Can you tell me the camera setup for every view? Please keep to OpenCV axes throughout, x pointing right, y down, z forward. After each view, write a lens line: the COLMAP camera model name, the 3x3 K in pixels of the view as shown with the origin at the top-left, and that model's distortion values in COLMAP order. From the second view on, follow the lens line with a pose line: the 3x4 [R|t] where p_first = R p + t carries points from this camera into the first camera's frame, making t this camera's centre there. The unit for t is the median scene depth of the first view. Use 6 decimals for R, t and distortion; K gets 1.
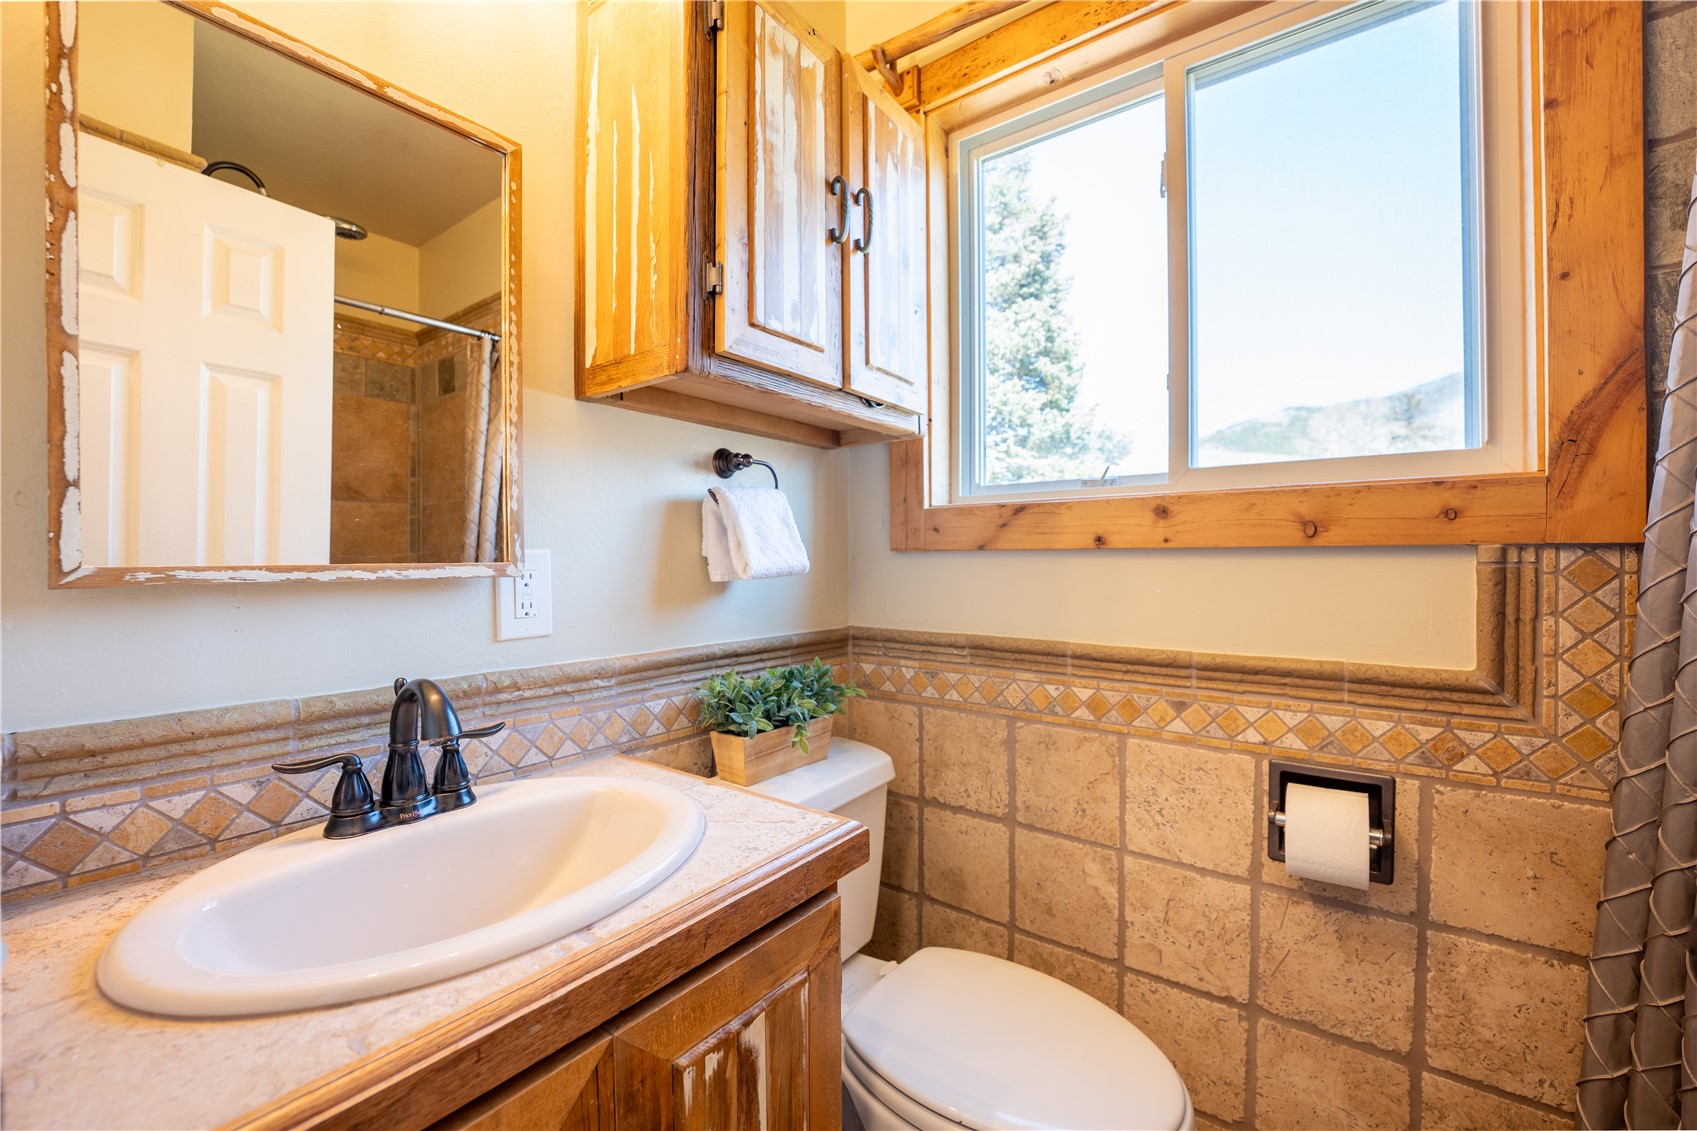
lens RADIAL K [[693.3, 0, 844.1], [0, 693.3, 566.8], [0, 0, 1]] dist [-0.028423, 0.000901]
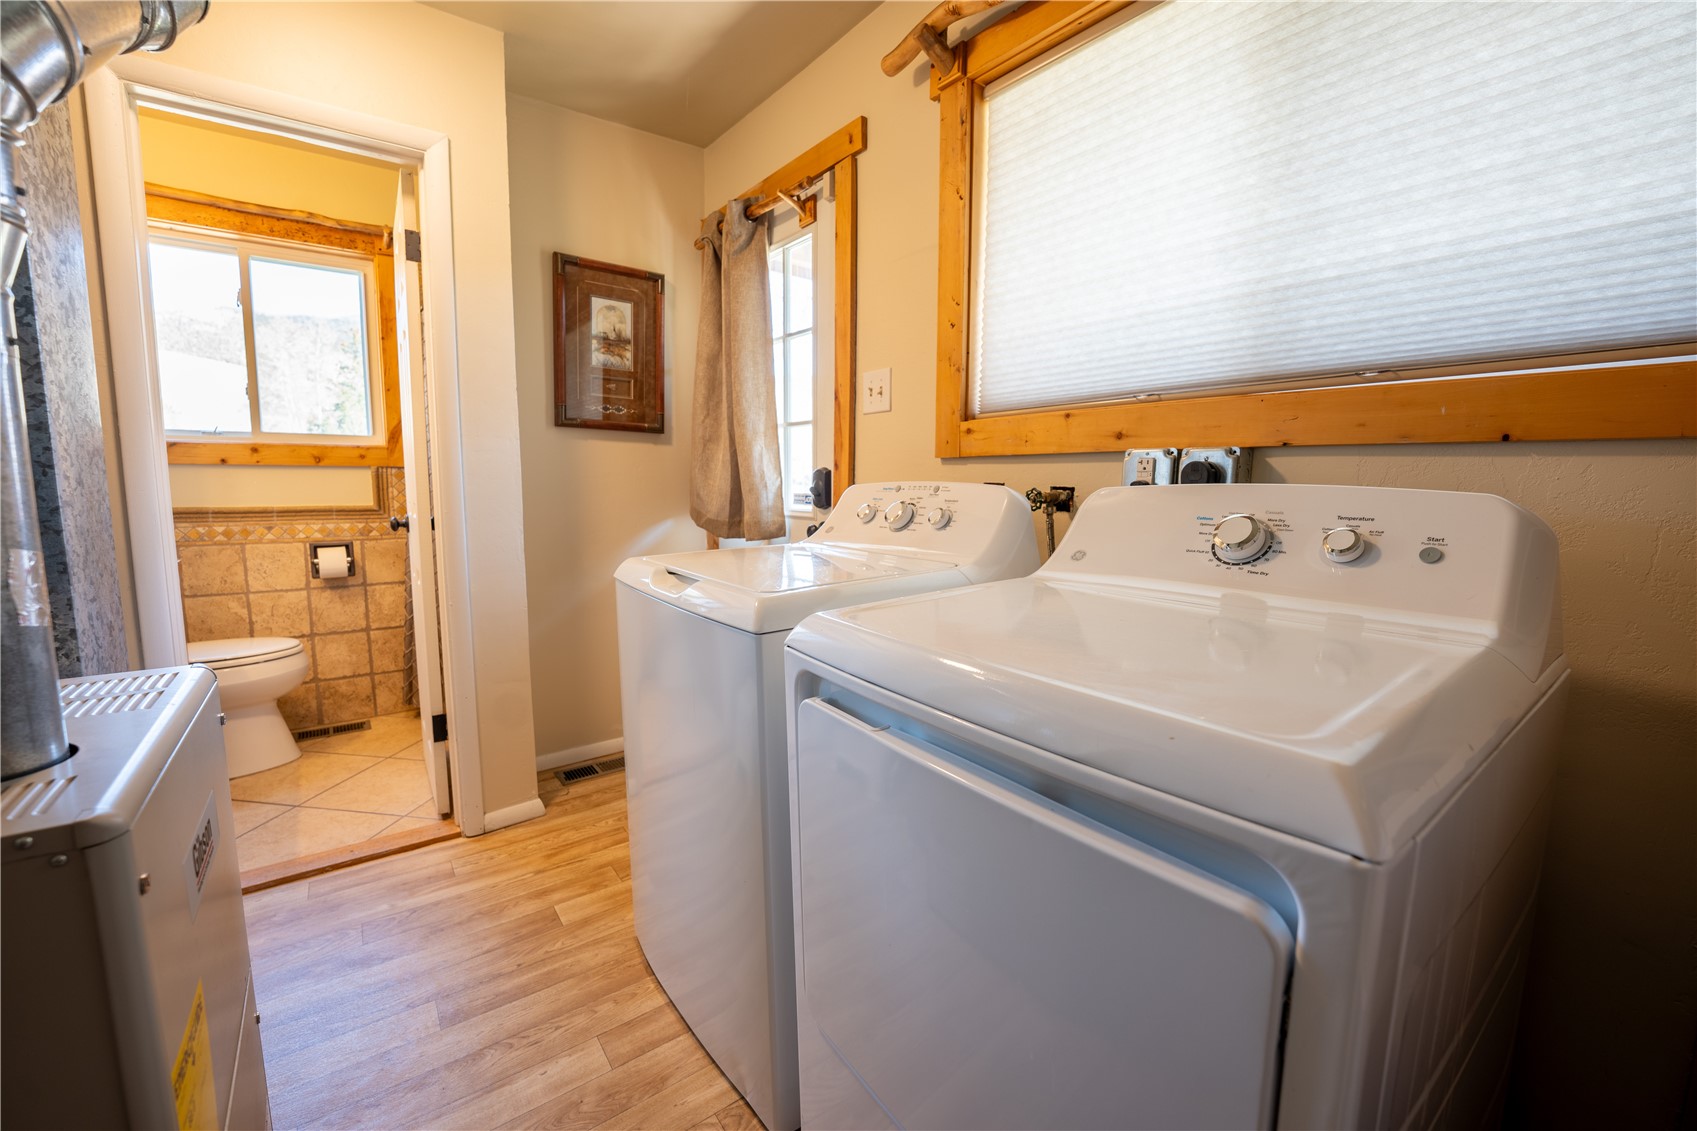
lens RADIAL K [[693.3, 0, 844.1], [0, 693.3, 566.8], [0, 0, 1]] dist [-0.028423, 0.000901]
pose [[0.265789, -0.110248, 0.957706, -1.433120], [0.000270, 0.993448, 0.114287, 0.062351], [-0.964031, -0.030118, 0.264078, -1.791550]]
